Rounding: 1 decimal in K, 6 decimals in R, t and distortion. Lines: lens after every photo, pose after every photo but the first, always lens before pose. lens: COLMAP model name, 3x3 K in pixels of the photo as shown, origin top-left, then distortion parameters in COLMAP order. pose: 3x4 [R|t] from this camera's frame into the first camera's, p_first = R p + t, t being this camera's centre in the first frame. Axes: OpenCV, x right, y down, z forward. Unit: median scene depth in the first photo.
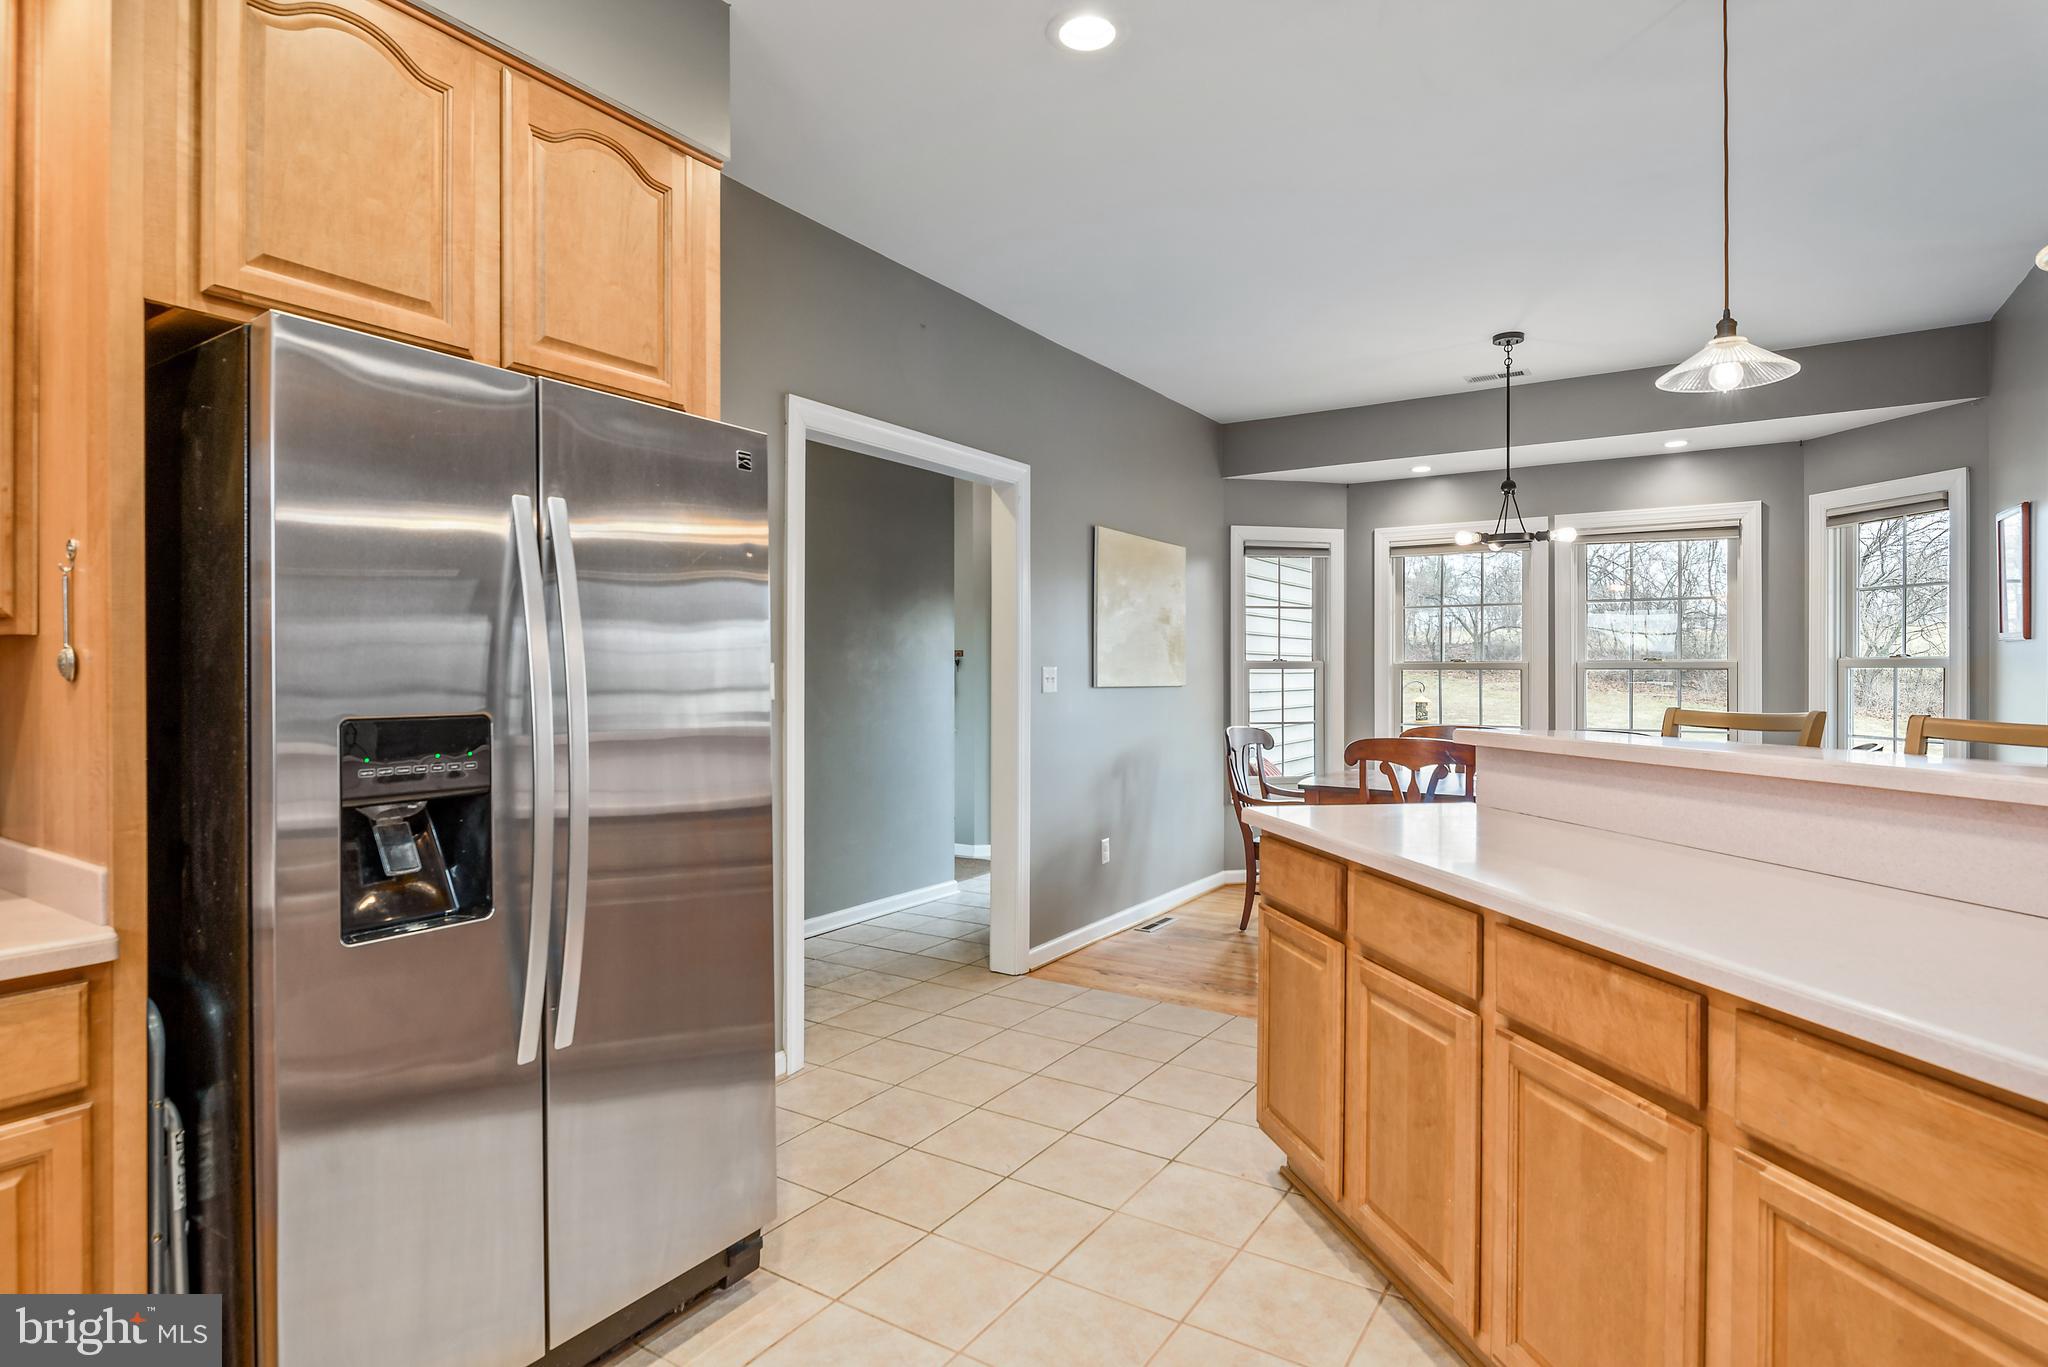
lens RADIAL K [[1097.9, 0, 1008.9], [0, 1097.9, 674.0], [0, 0, 1]] dist [-0.000605, -0.005705]
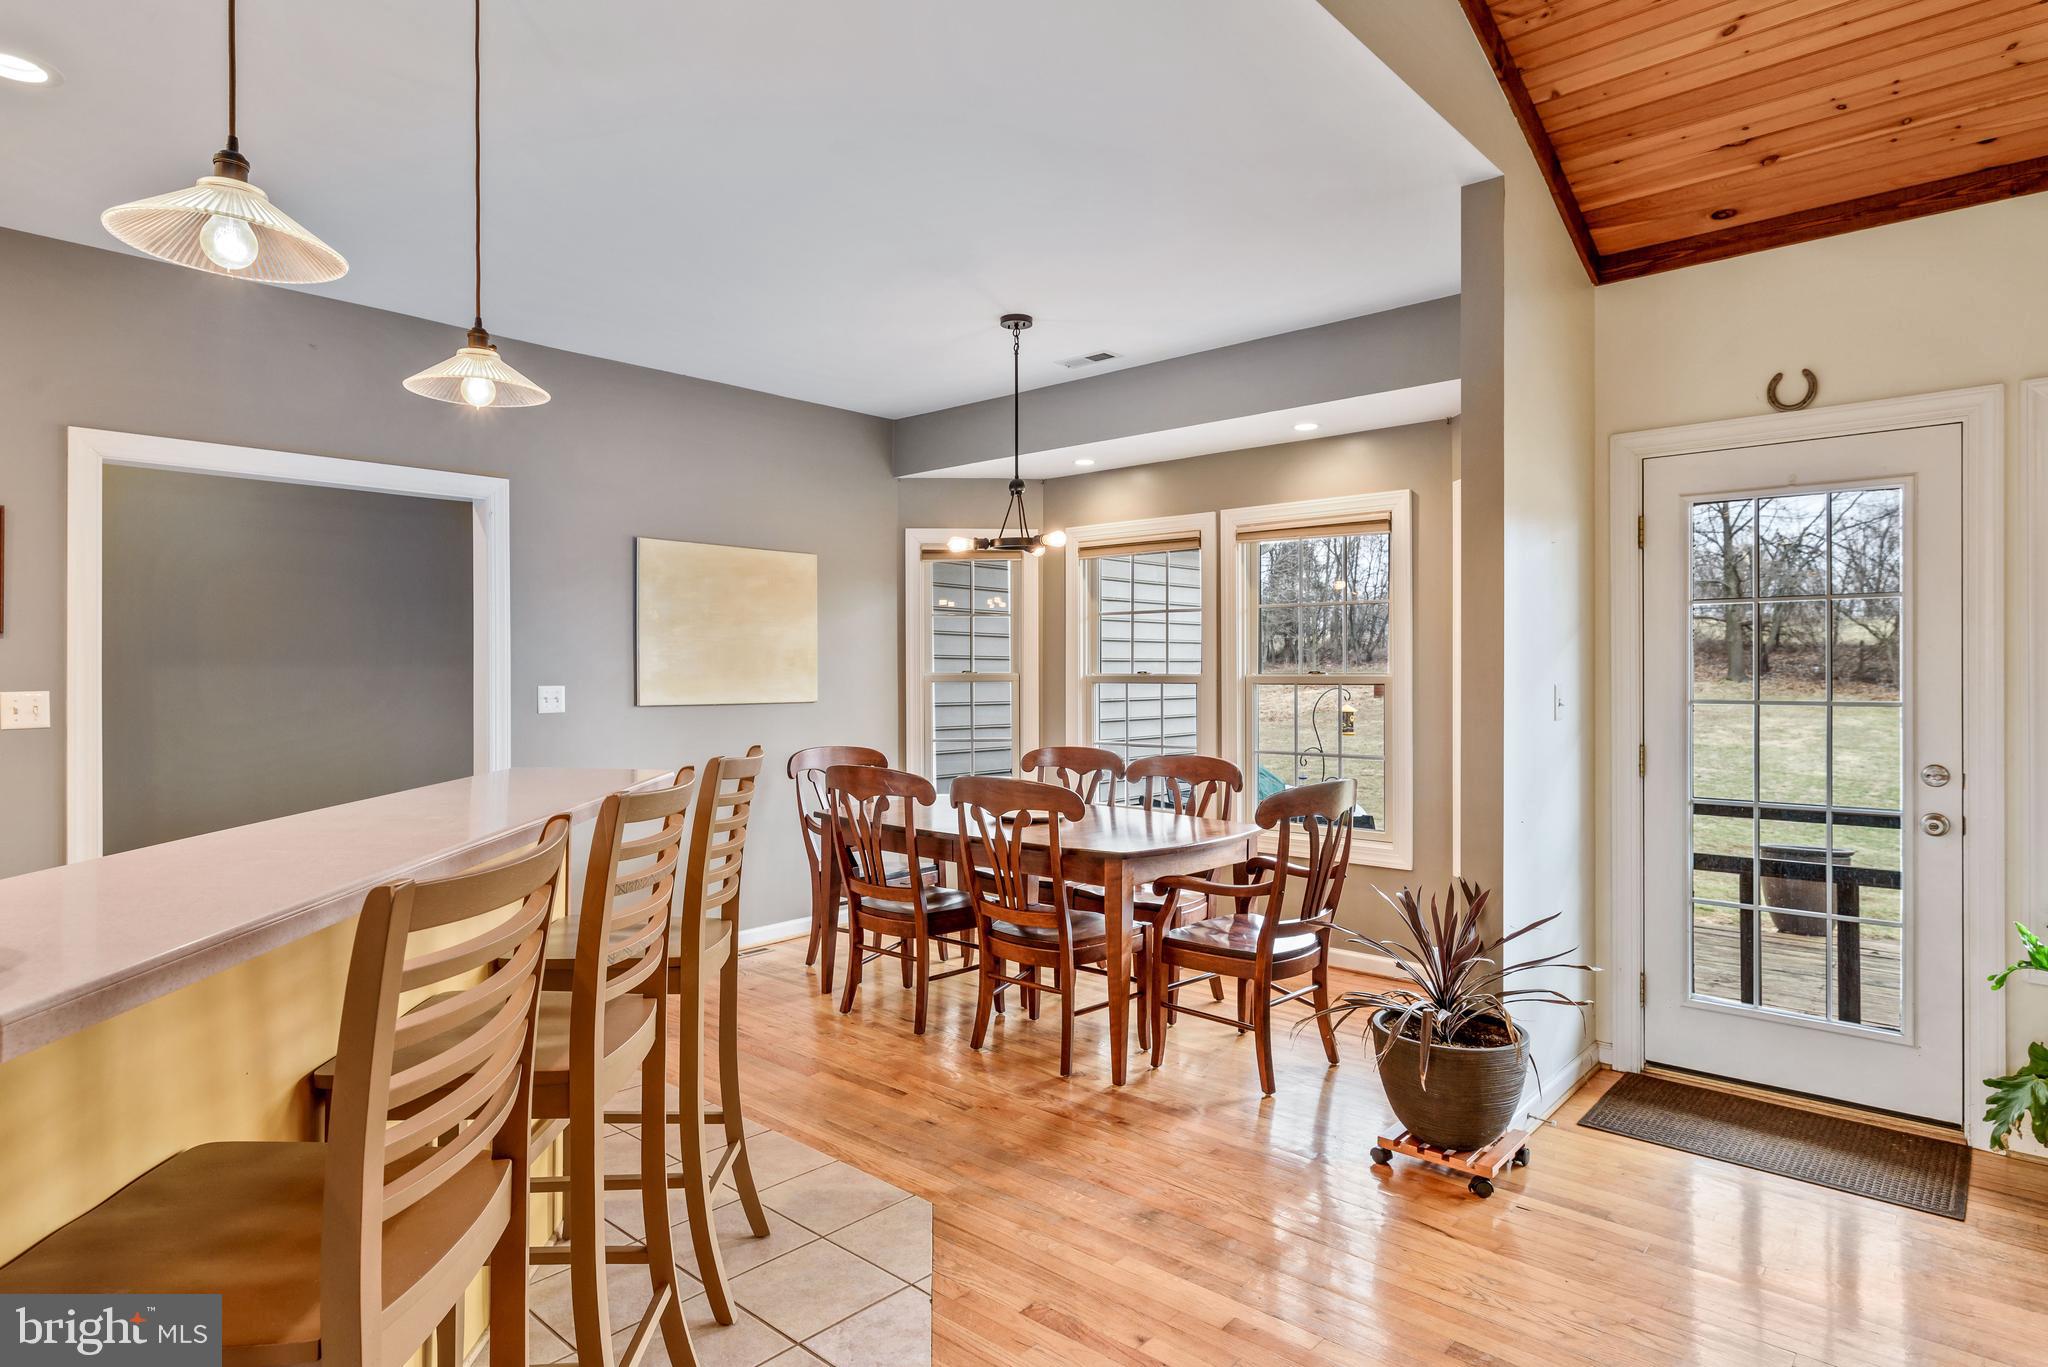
lens RADIAL K [[1097.9, 0, 991.4], [0, 1097.9, 674.0], [0, 0, 1]] dist [-0.000605, -0.005705]
pose [[0.987151, -0.003125, -0.159761, 0.547895], [0.003489, 0.999992, 0.001997, -0.017808], [0.159754, -0.002529, 0.987154, 0.097225]]
